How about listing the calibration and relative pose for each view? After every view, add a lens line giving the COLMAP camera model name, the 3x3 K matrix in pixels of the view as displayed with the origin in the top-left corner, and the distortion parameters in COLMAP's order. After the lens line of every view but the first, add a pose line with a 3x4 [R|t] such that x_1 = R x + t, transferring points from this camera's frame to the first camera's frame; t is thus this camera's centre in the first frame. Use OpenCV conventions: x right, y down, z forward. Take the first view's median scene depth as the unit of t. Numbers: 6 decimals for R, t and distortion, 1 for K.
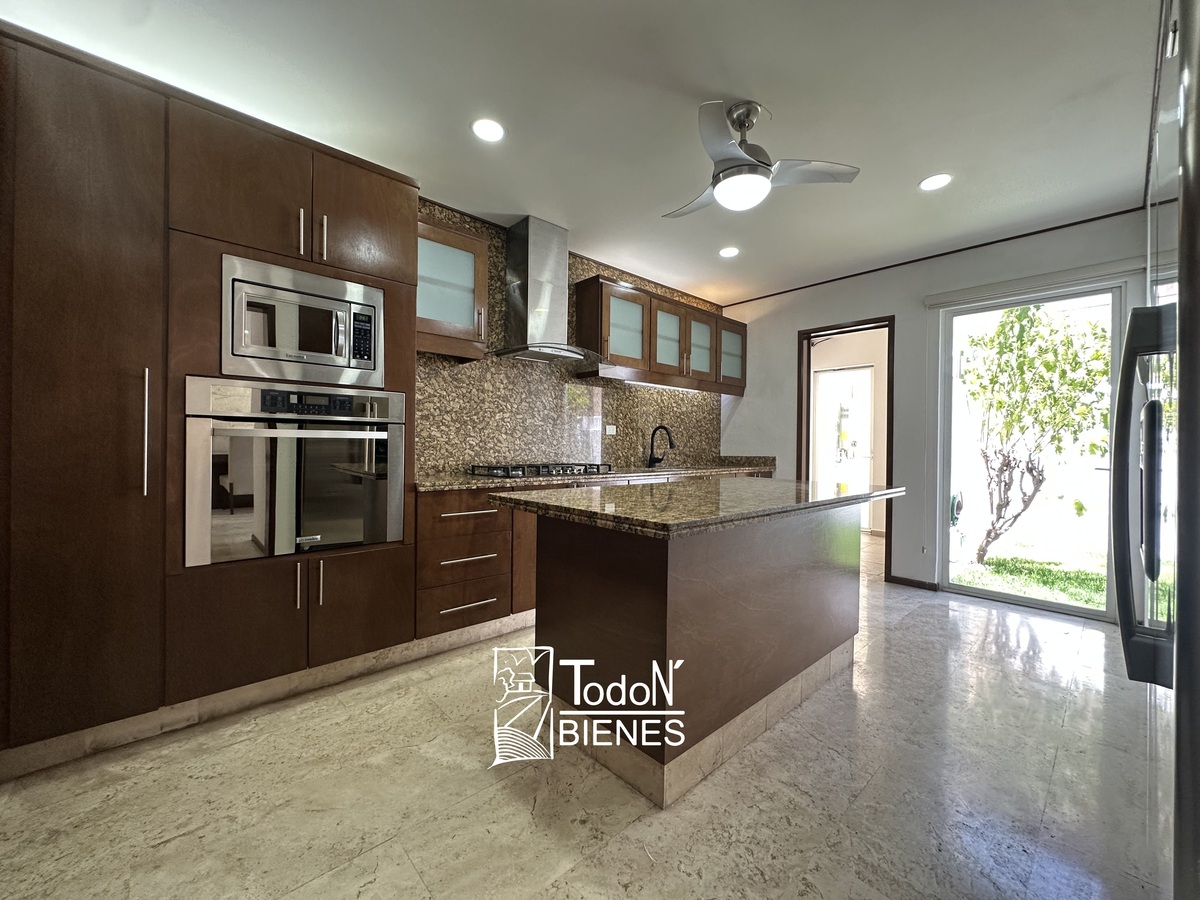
lens RADIAL K [[478.7, 0, 601.6], [0, 478.7, 446.9], [0, 0, 1]] dist [-0.003599, 0.000481]
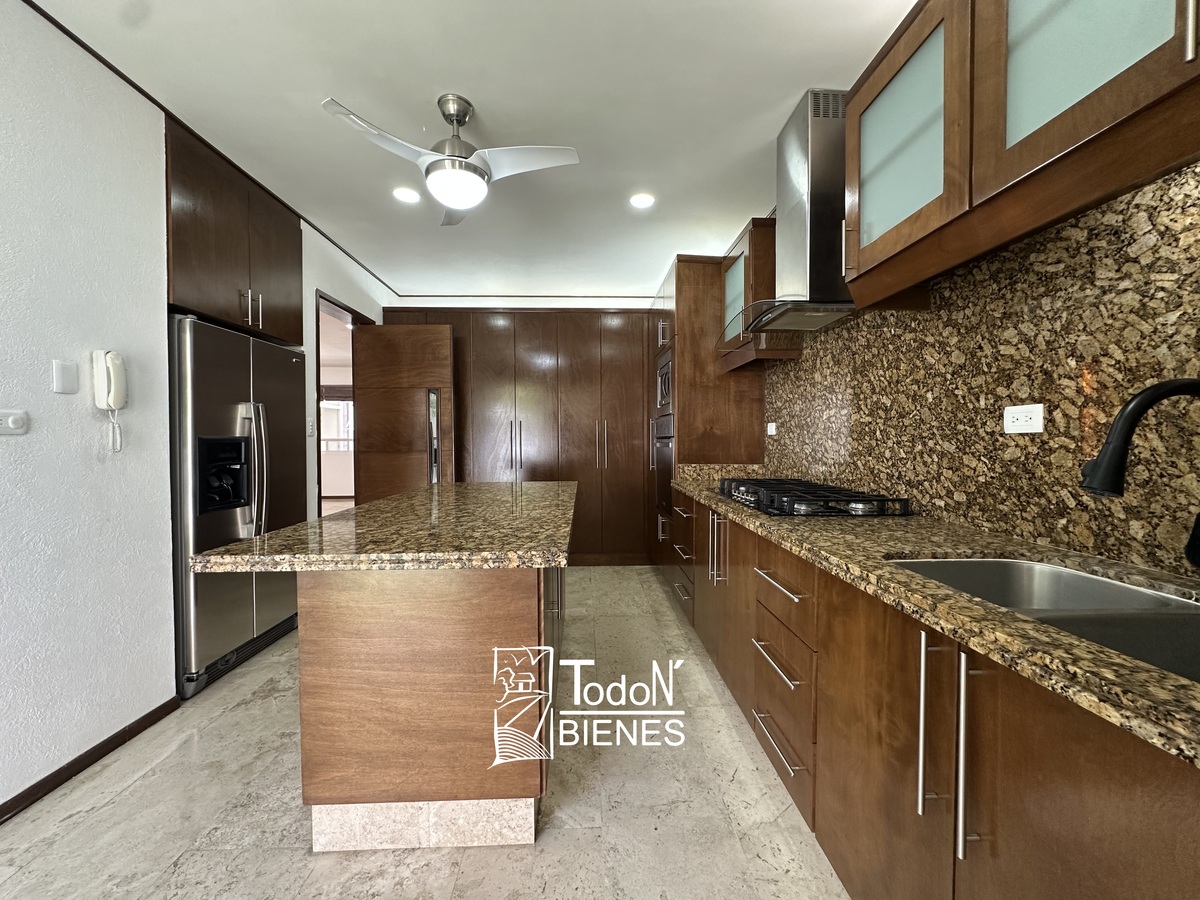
lens RADIAL K [[478.7, 0, 600.4], [0, 478.7, 448.2], [0, 0, 1]] dist [-0.003599, 0.000481]
pose [[-0.652363, 0.005099, -0.757889, 0.506014], [-0.007257, 0.999889, 0.012974, -0.020044], [0.757871, 0.013964, -0.652254, 1.121873]]
